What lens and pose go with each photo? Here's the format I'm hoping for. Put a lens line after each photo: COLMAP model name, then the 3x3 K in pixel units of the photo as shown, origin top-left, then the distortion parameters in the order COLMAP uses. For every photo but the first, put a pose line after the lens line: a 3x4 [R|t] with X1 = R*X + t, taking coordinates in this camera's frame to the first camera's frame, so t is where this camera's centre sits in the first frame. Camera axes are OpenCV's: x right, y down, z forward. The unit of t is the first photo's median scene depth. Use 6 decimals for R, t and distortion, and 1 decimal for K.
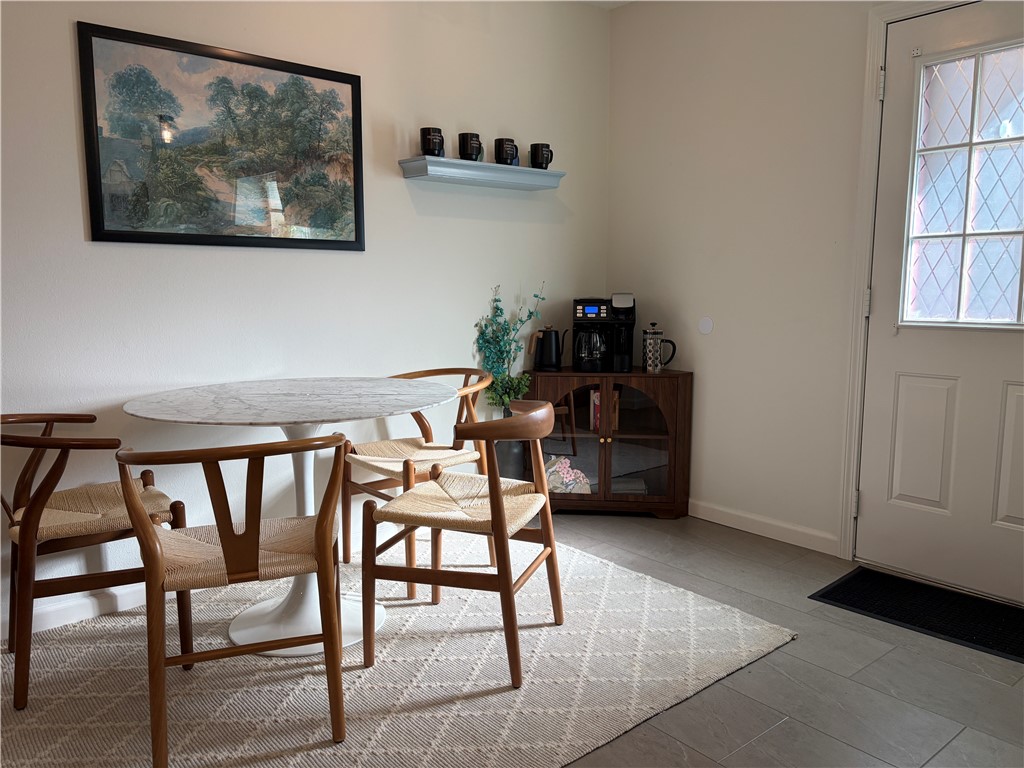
lens RADIAL K [[749.6, 0, 511.1], [0, 749.6, 394.8], [0, 0, 1]] dist [0.002116, -0.048831]
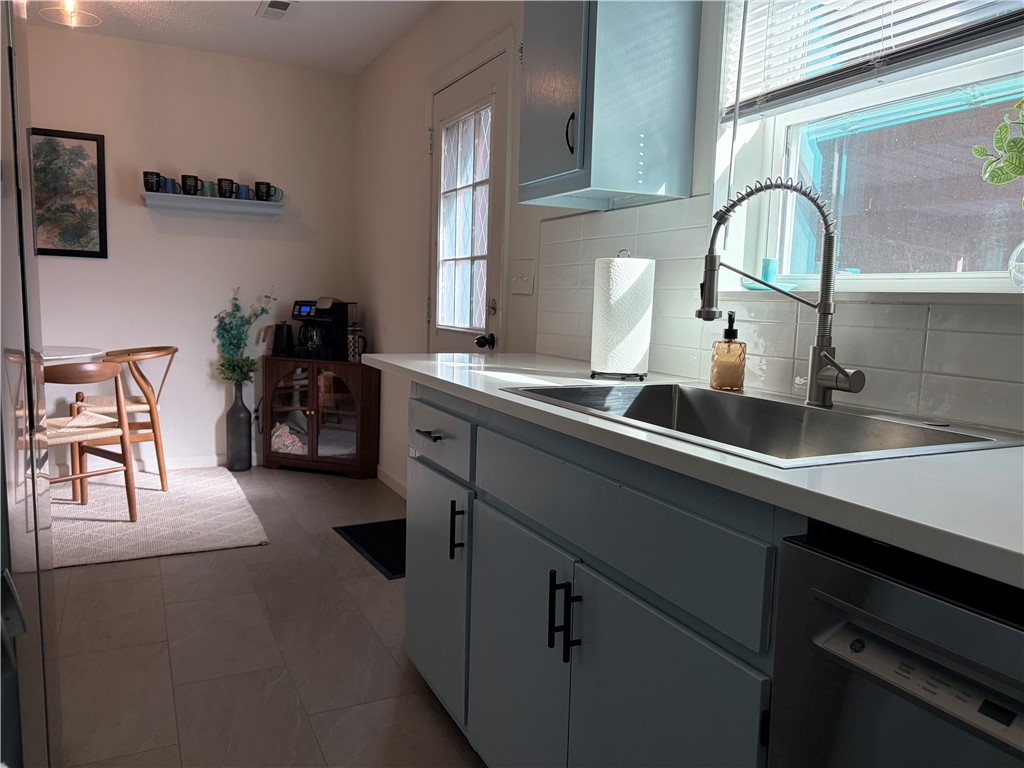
lens RADIAL K [[776.8, 0, 516.9], [0, 776.8, 385.8], [0, 0, 1]] dist [0.001747, 0.000009]
pose [[0.976143, 0.062929, -0.207811, 0.881545], [-0.068835, 0.997401, -0.021305, 0.023440], [0.205930, 0.035101, 0.977937, -0.255250]]
